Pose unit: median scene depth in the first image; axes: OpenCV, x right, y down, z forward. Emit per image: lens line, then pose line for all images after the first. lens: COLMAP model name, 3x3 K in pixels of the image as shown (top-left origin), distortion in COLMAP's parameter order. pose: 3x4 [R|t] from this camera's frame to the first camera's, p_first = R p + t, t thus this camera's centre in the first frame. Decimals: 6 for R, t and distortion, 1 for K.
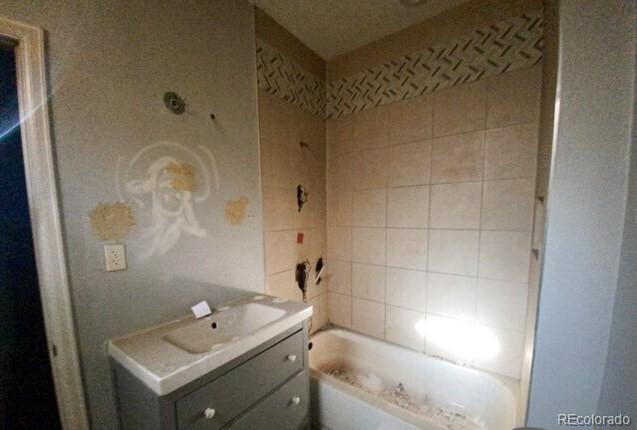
lens RADIAL K [[260.1, 0, 316.5], [0, 260.1, 241.1], [0, 0, 1]] dist [0.034365, -0.029679]
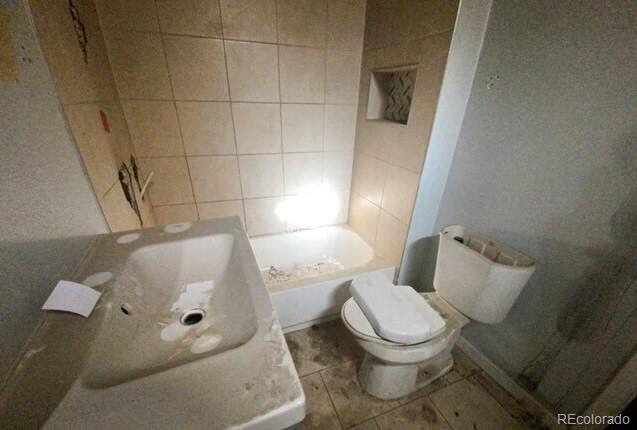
lens RADIAL K [[260.1, 0, 316.5], [0, 260.1, 241.1], [0, 0, 1]] dist [0.034365, -0.029679]
pose [[0.528051, -0.379860, 0.759519, -0.431258], [0.057997, 0.908423, 0.414009, 0.019772], [-0.847230, -0.174568, 0.501725, 0.394887]]
